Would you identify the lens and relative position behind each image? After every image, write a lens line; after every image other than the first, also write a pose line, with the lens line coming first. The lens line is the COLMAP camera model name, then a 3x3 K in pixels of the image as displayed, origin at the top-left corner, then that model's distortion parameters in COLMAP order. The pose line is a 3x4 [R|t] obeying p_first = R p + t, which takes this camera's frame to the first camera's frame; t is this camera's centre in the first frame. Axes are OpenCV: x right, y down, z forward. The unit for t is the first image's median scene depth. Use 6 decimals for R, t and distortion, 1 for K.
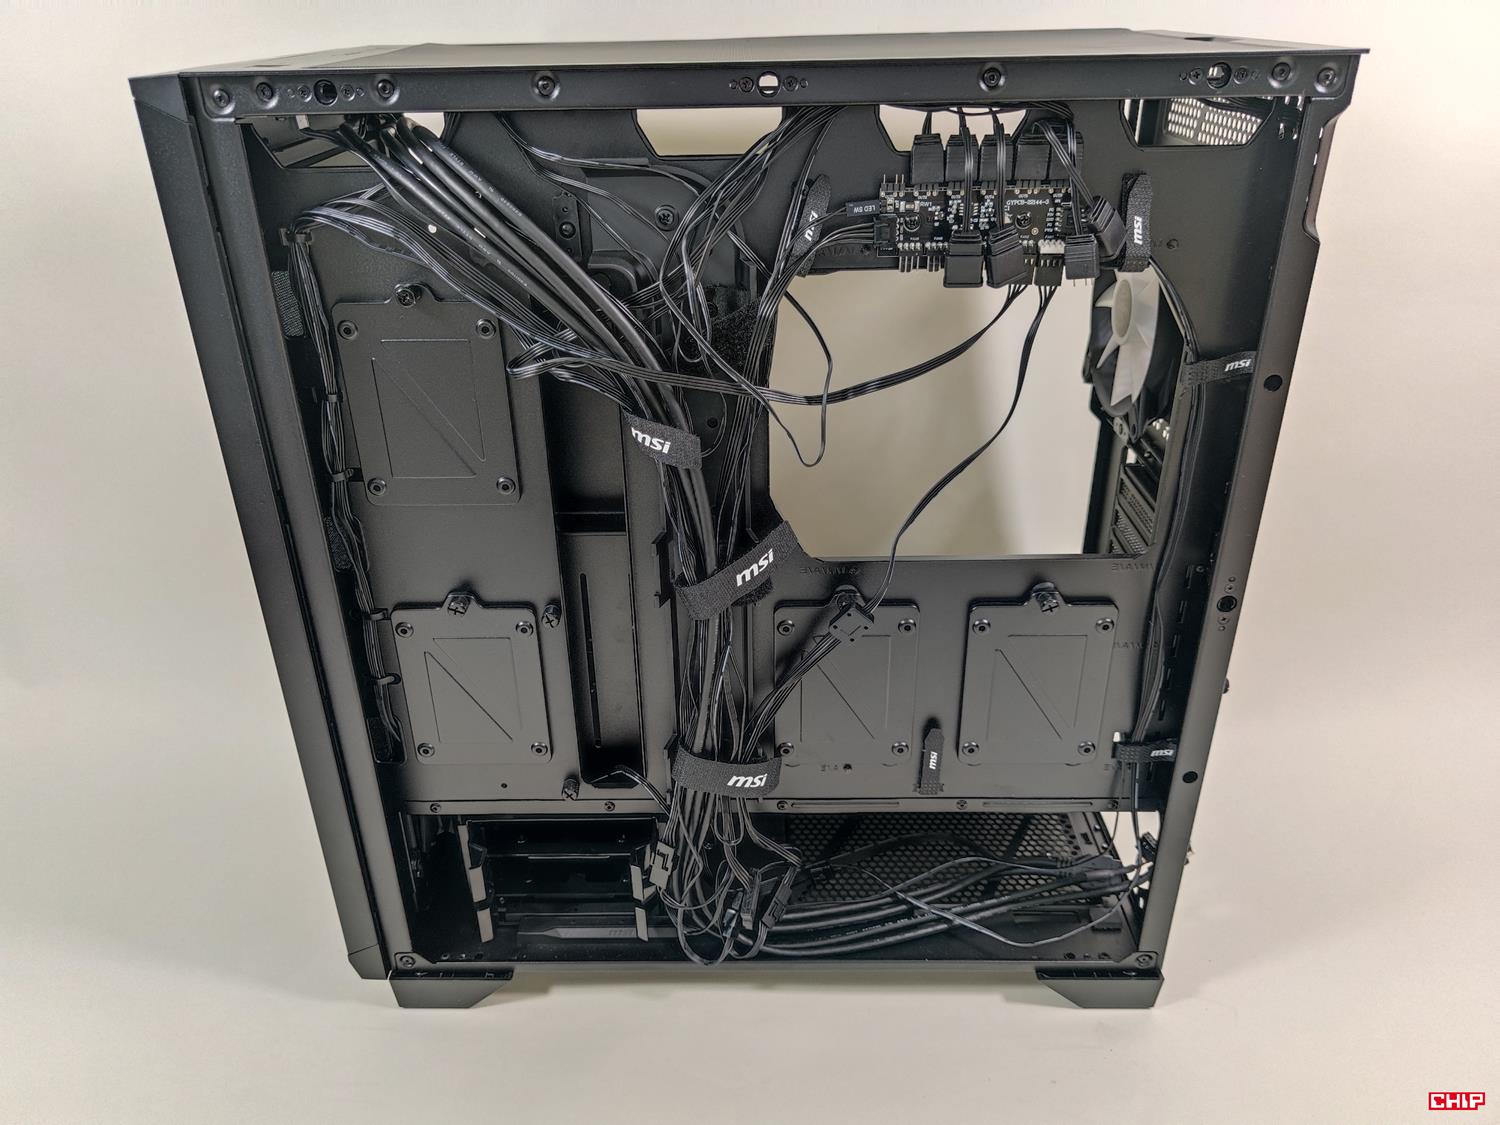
lens RADIAL K [[1086.2, 0, 746.5], [0, 1086.2, 547.8], [0, 0, 1]] dist [0.009656, -0.001749]
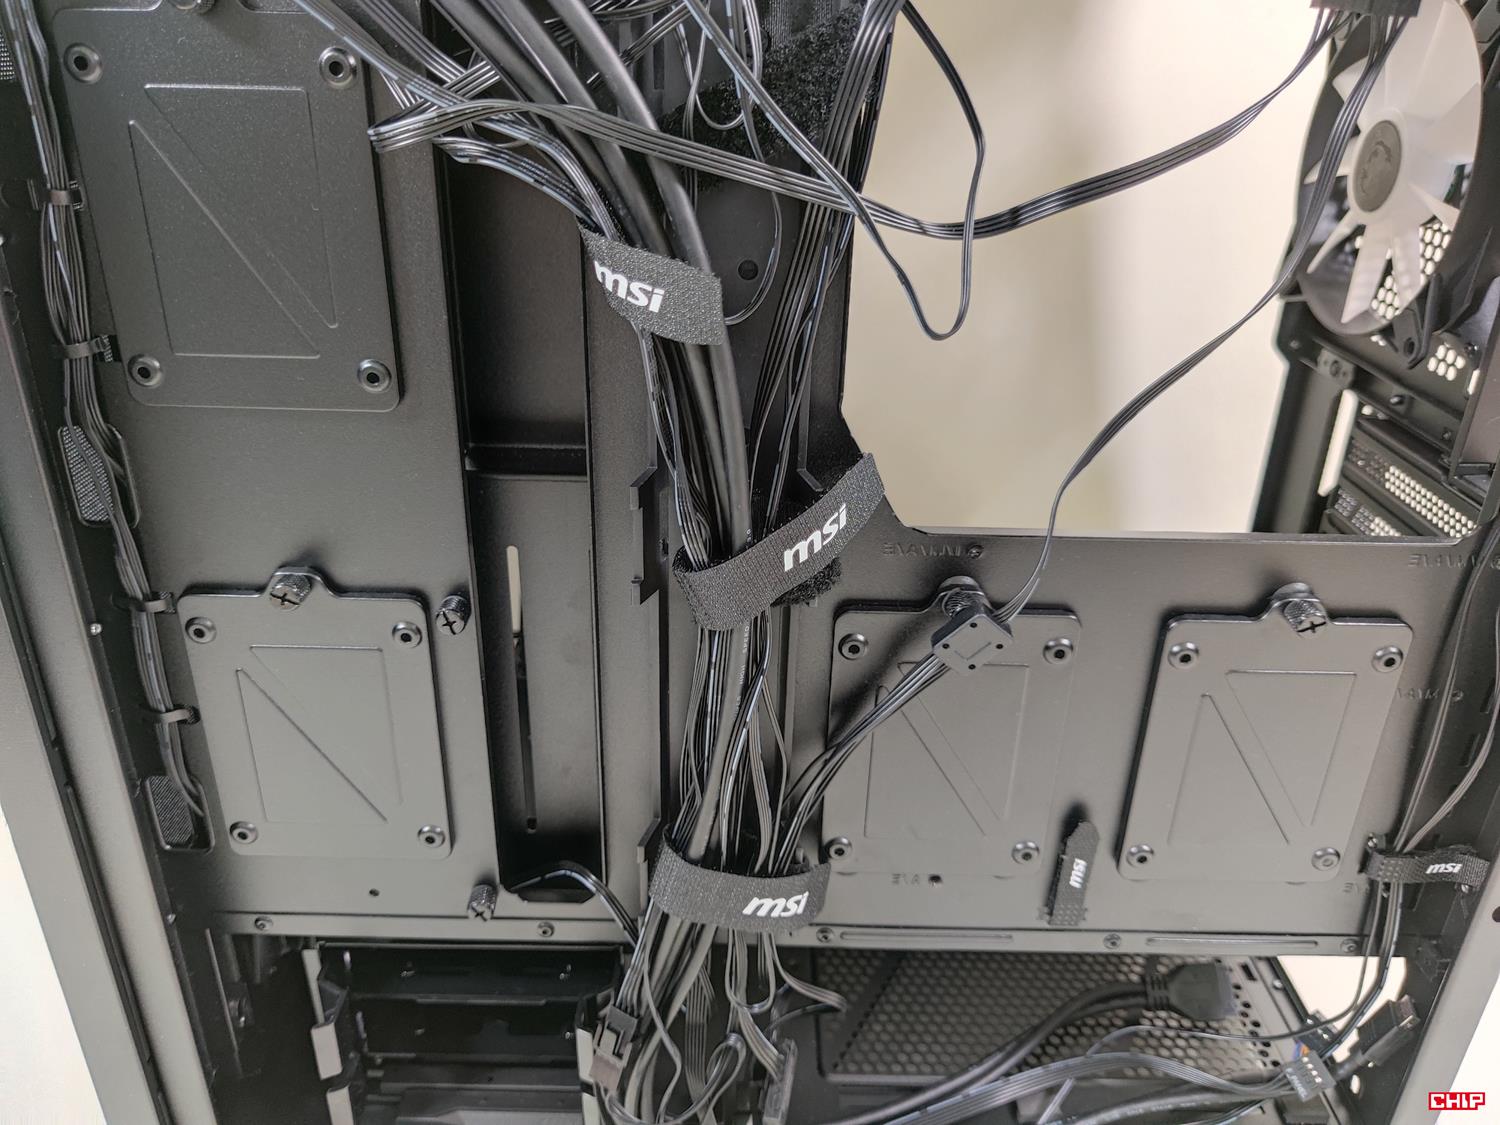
lens RADIAL K [[1107.4, 0, 754.7], [0, 1107.4, 506.4], [0, 0, 1]] dist [-0.006078, -0.005711]
pose [[0.999110, 0.033827, 0.025188, -0.033436], [-0.032255, 0.997654, -0.060388, 0.034149], [-0.027171, 0.059522, 0.997857, 0.383335]]
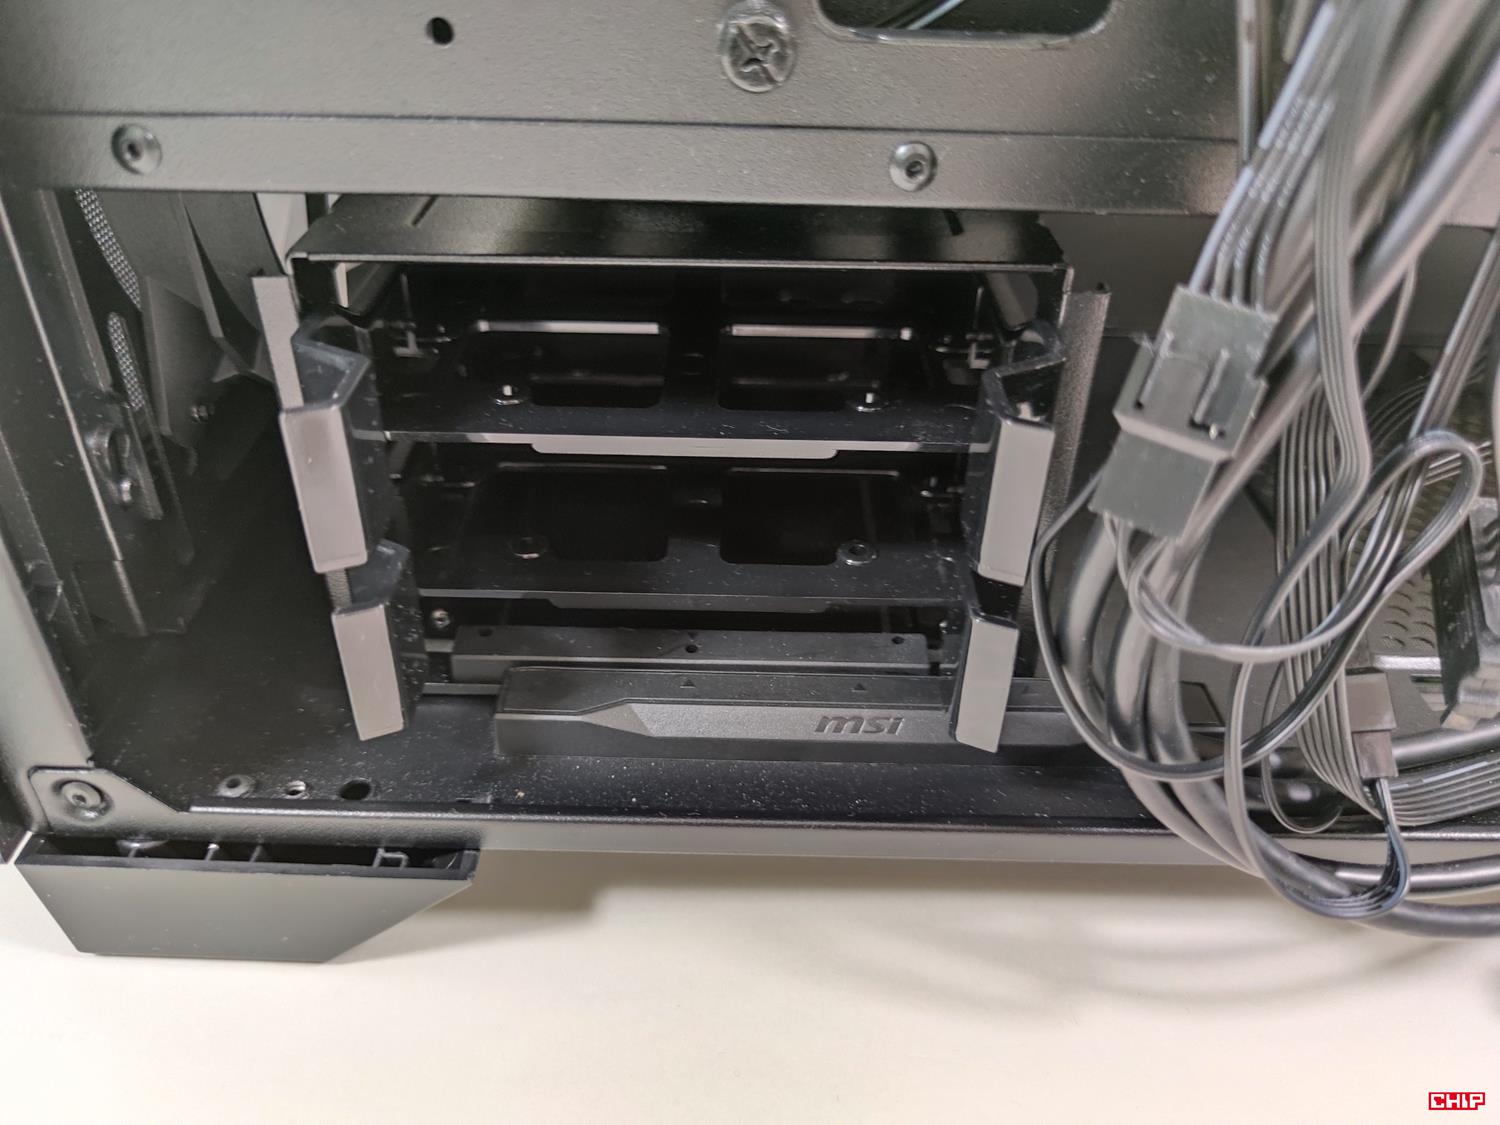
lens RADIAL K [[1109.9, 0, 744.8], [0, 1109.9, 566.1], [0, 0, 1]] dist [-0.002004, -0.004215]
pose [[0.998968, 0.033715, 0.030440, -0.180148], [-0.037624, 0.989627, 0.138644, 0.317192], [-0.025450, -0.139646, 0.989874, 0.834182]]
